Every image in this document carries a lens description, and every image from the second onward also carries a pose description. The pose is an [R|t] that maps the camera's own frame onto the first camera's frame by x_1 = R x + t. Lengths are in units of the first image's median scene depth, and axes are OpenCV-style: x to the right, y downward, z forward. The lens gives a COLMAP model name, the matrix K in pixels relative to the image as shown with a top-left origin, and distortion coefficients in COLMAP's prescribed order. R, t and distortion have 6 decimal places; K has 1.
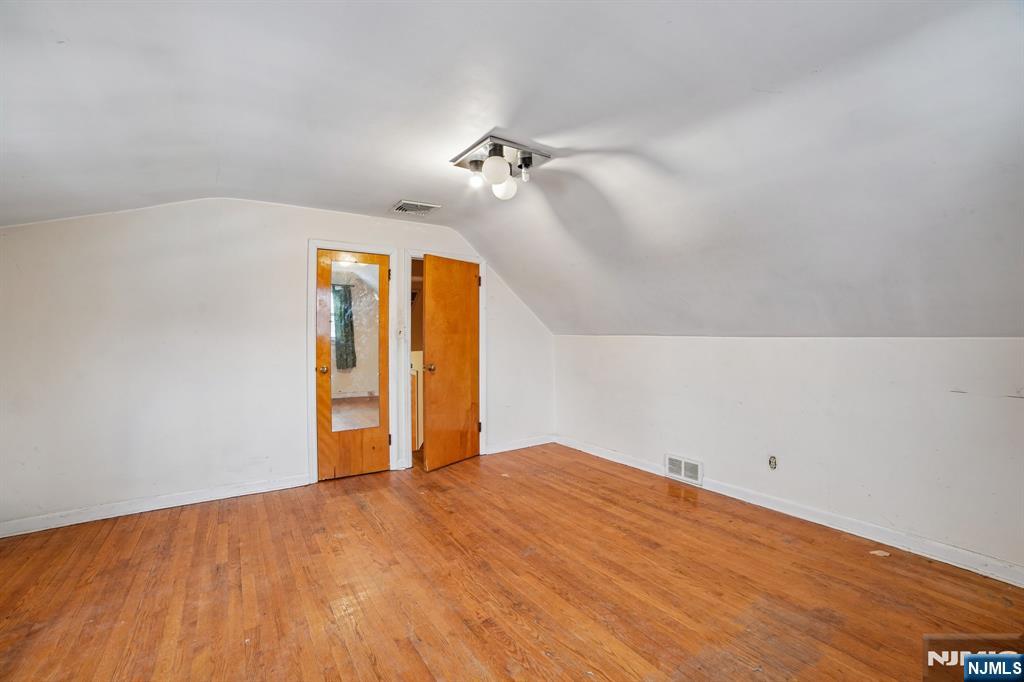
lens RADIAL K [[422.1, 0, 511.6], [0, 422.1, 345.4], [0, 0, 1]] dist [-0.111801, 0.038849]
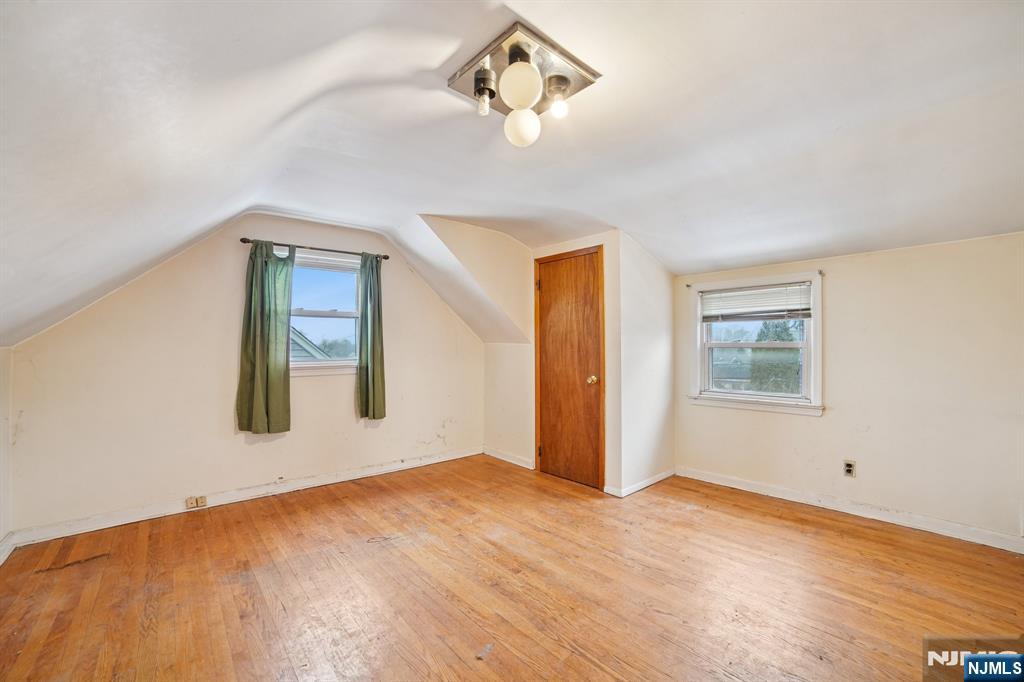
lens RADIAL K [[417.1, 0, 514.7], [0, 417.1, 348.6], [0, 0, 1]] dist [-0.112082, 0.036790]
pose [[-0.994175, 0.007766, -0.107495, 0.052966], [0.004014, 0.999377, 0.035078, -0.037240], [0.107700, 0.034442, -0.993587, 1.503187]]
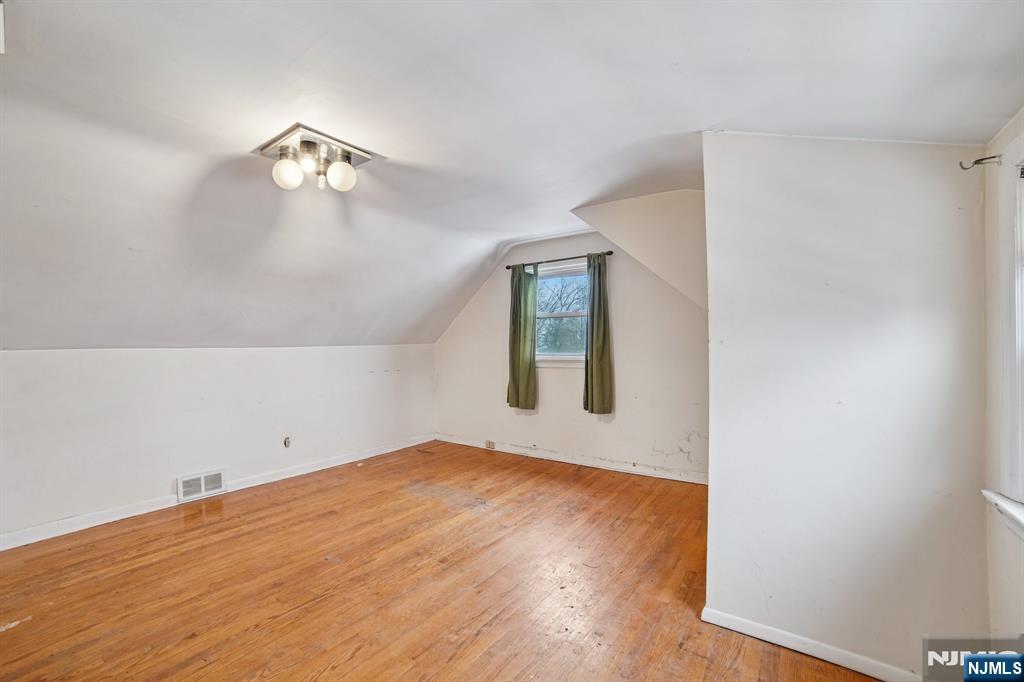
lens RADIAL K [[422.1, 0, 511.6], [0, 422.1, 345.4], [0, 0, 1]] dist [-0.111801, 0.038849]
pose [[-0.334224, 0.001678, 0.942492, -0.937690], [0.036778, 0.999260, 0.011263, -0.015566], [-0.941776, 0.038427, -0.334039, 0.811820]]
